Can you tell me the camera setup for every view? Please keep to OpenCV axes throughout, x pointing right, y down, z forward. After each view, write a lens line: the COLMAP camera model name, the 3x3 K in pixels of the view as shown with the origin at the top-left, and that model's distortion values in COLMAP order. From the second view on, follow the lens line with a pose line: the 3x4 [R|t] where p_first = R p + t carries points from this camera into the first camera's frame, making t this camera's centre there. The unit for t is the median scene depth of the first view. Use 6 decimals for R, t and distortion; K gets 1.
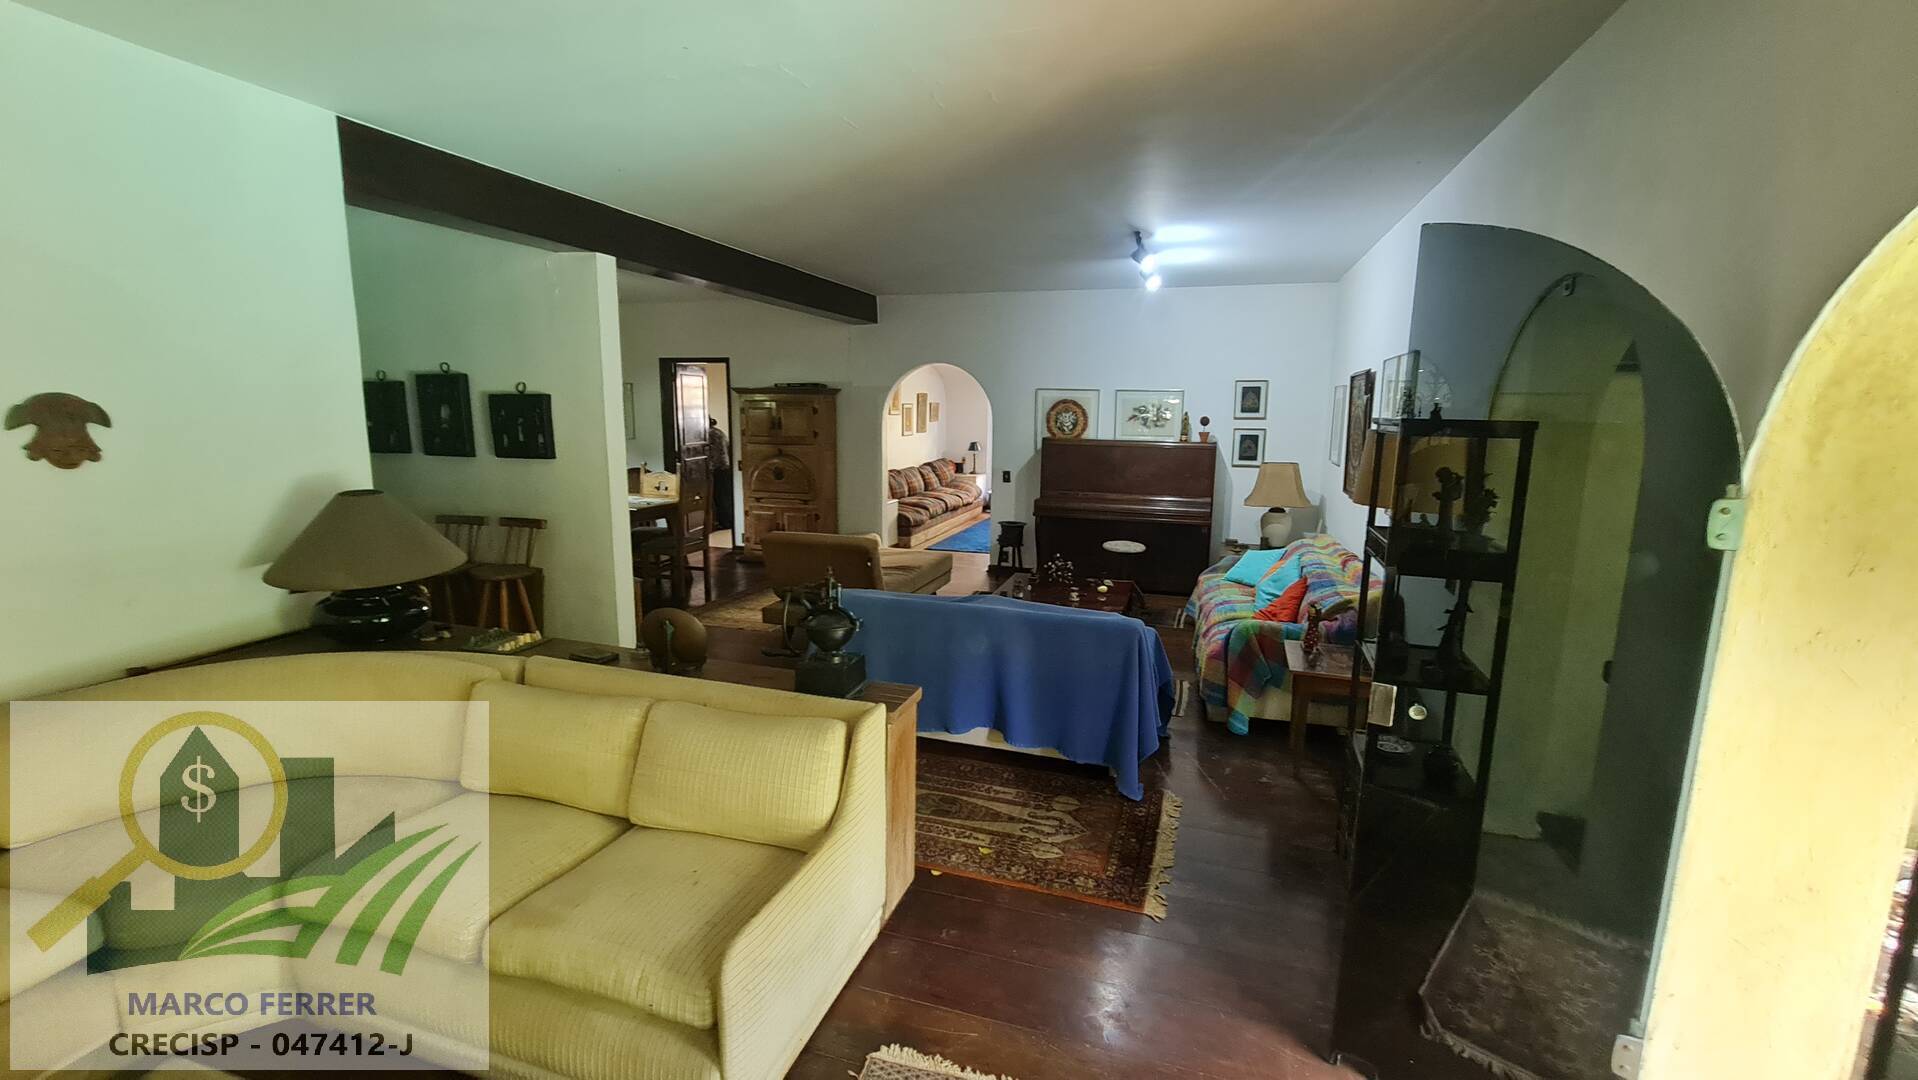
lens RADIAL K [[786.3, 0, 966.9], [0, 786.3, 532.4], [0, 0, 1]] dist [0.001560, 0.000318]
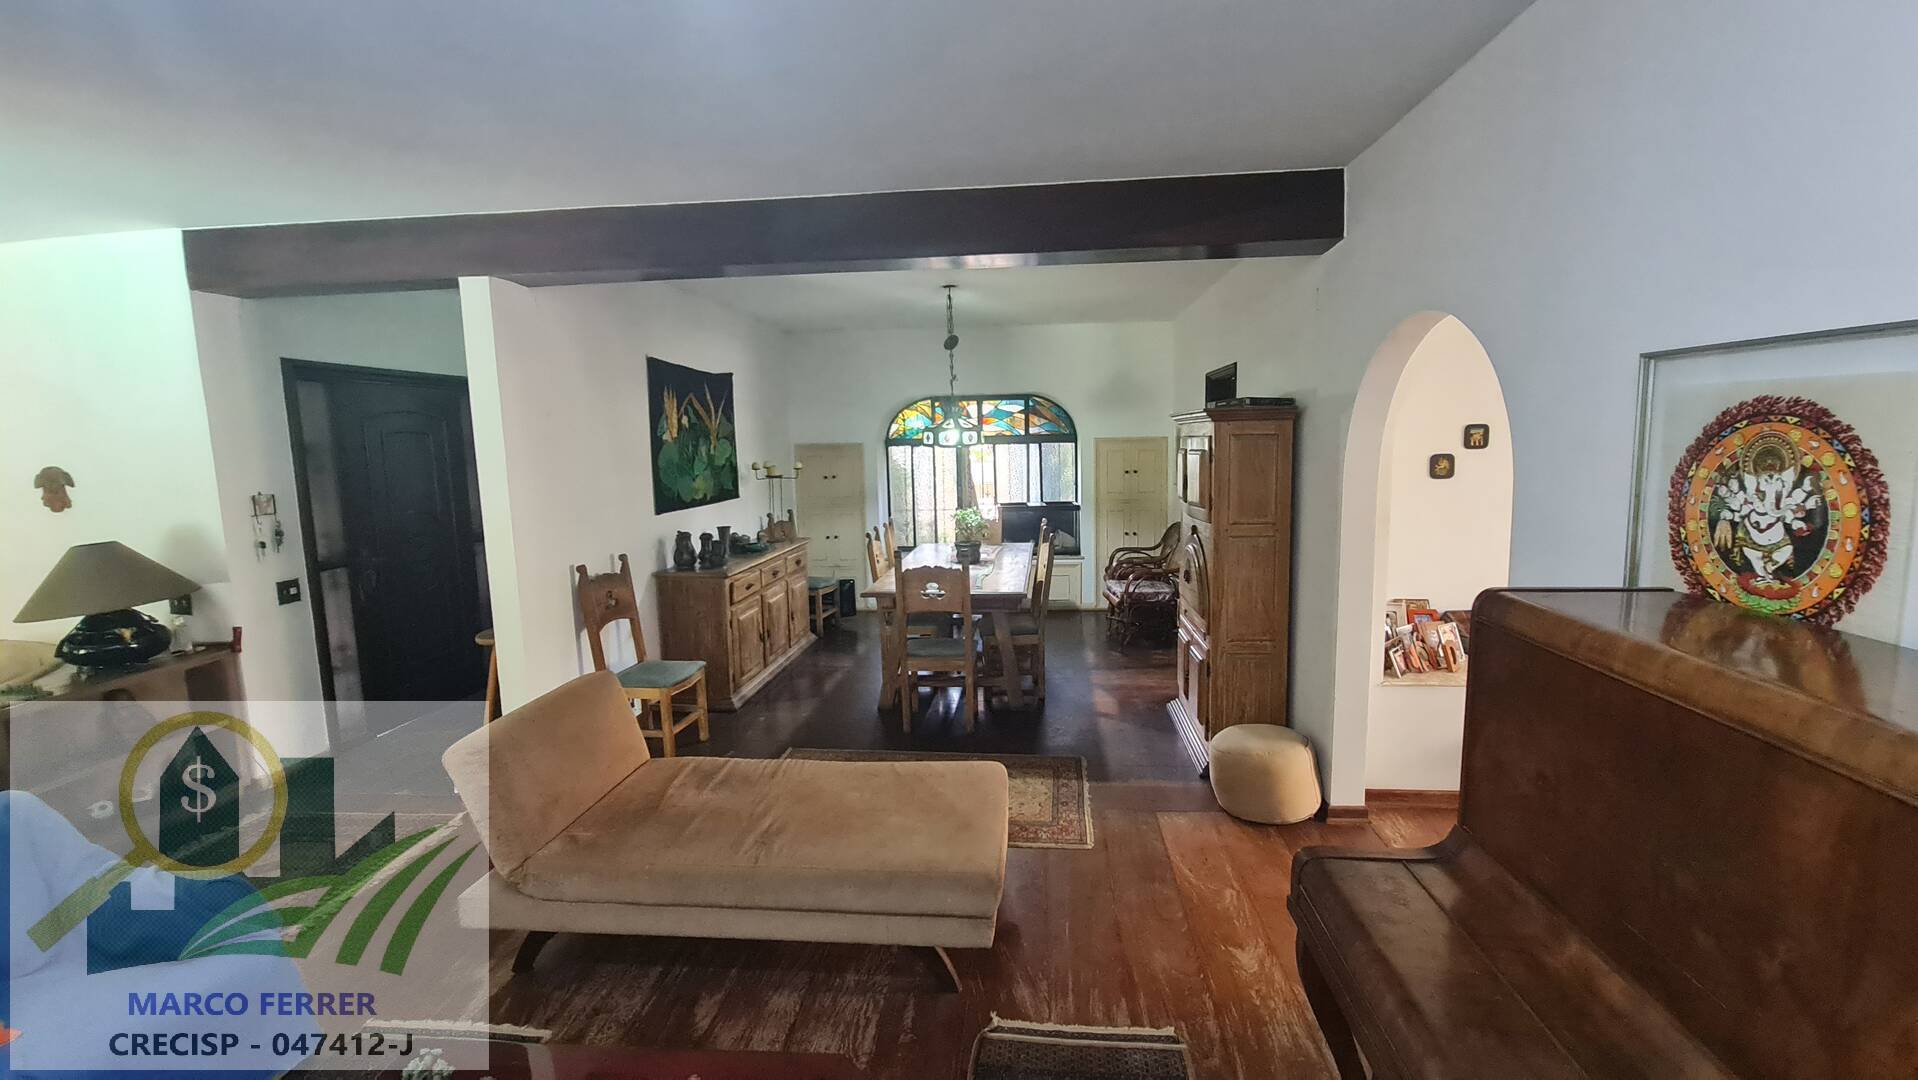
lens RADIAL K [[786.3, 0, 966.9], [0, 786.3, 532.4], [0, 0, 1]] dist [0.001560, 0.000318]
pose [[0.210827, 0.090577, -0.973318, 0.262173], [-0.133964, 0.988981, 0.063018, -0.125512], [0.968300, 0.117104, 0.220638, 0.784686]]
